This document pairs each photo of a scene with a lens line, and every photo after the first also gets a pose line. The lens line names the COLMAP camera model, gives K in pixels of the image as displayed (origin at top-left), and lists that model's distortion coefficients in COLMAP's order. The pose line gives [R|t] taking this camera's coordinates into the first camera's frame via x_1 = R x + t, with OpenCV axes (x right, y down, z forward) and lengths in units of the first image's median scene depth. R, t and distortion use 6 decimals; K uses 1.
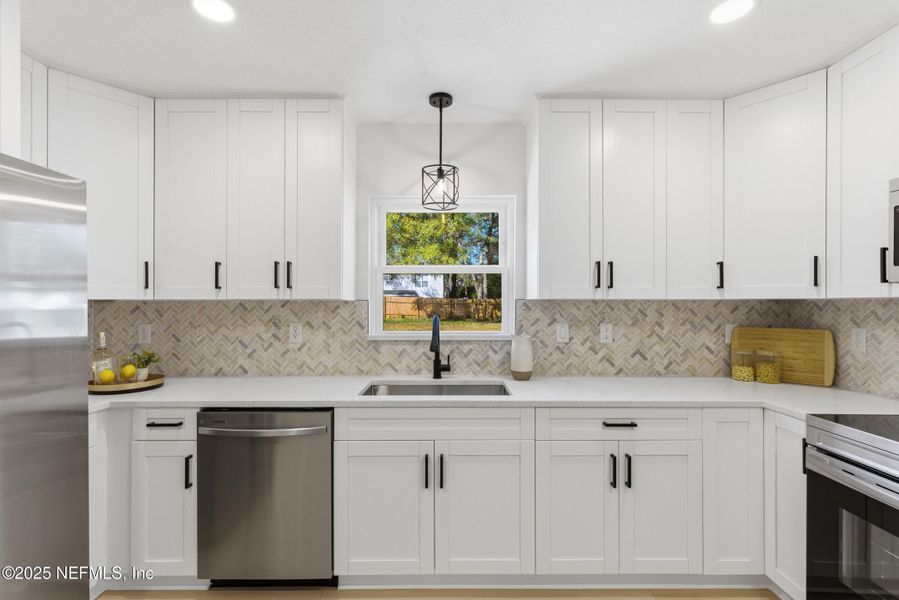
lens RADIAL K [[406.7, 0, 447.6], [0, 406.7, 302.5], [0, 0, 1]] dist [0.000130, 0.001057]
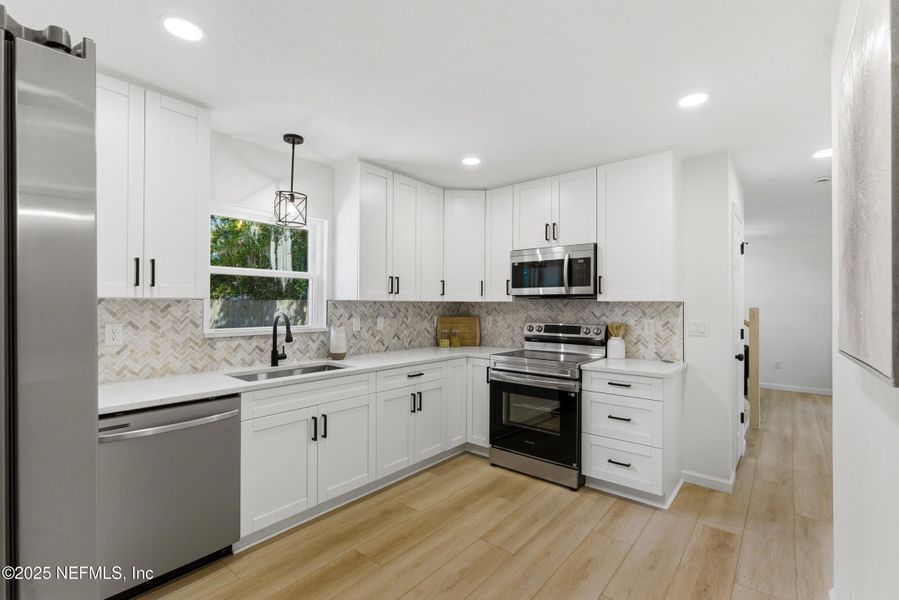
lens RADIAL K [[406.7, 0, 450.0], [0, 406.7, 302.6], [0, 0, 1]] dist [0.000130, 0.001057]
pose [[0.641971, 0.005522, 0.766709, -0.605843], [-0.007377, 0.999972, -0.001026, -0.000878], [-0.766693, -0.004998, 0.641994, -0.150380]]
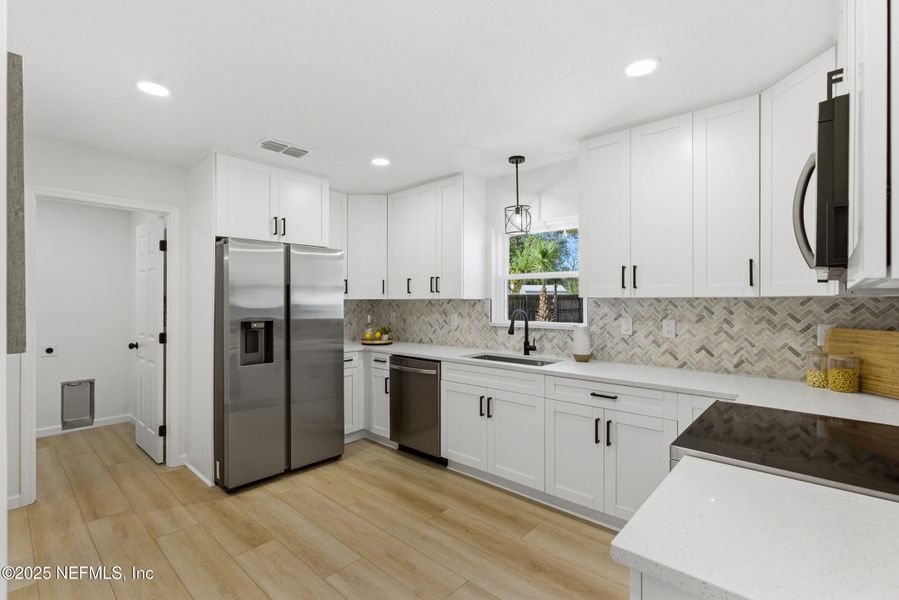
lens RADIAL K [[406.7, 0, 449.8], [0, 406.7, 303.7], [0, 0, 1]] dist [0.000130, 0.001057]
pose [[0.743191, 0.004069, -0.669067, 0.708706], [0.002859, 0.999953, 0.009257, -0.002469], [0.669073, -0.008793, 0.743145, -0.209107]]
